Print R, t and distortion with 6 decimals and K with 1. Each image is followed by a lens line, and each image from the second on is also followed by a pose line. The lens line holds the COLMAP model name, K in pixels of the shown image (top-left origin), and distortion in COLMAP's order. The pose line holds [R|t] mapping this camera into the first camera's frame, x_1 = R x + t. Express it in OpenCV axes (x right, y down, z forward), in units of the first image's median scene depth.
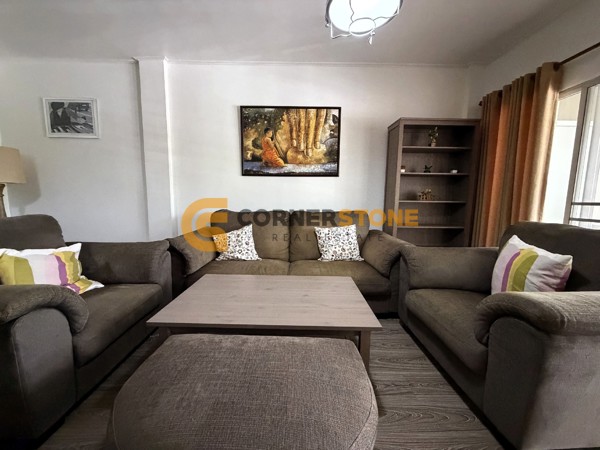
lens RADIAL K [[239.5, 0, 298.1], [0, 239.5, 225.2], [0, 0, 1]] dist [-0.000485, 0.000206]
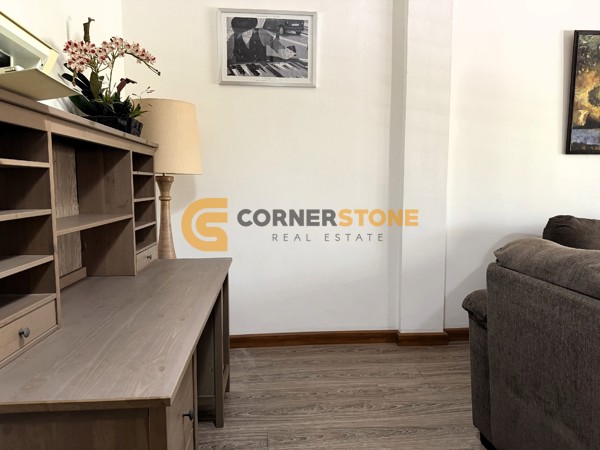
lens RADIAL K [[425.0, 0, 300.0], [0, 425.0, 225.0], [0, 0, 1]] dist [0.001377, -0.003586]
pose [[0.995678, -0.025698, 0.089245, -0.968412], [0.027526, 0.999435, -0.019311, -0.039516], [-0.088698, 0.021684, 0.995822, 0.072660]]
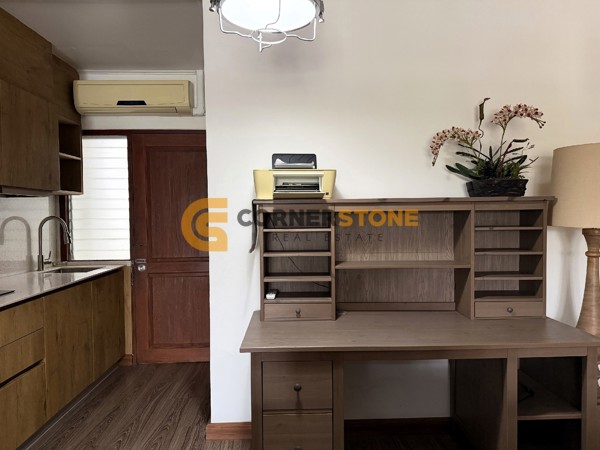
lens RADIAL K [[425.0, 0, 300.0], [0, 425.0, 225.0], [0, 0, 1]] dist [0.001377, -0.003586]
pose [[0.026718, 0.013101, -0.999557, -0.444237], [-0.106385, 0.994273, 0.010188, -0.118827], [0.993966, 0.106066, 0.027959, 0.404497]]
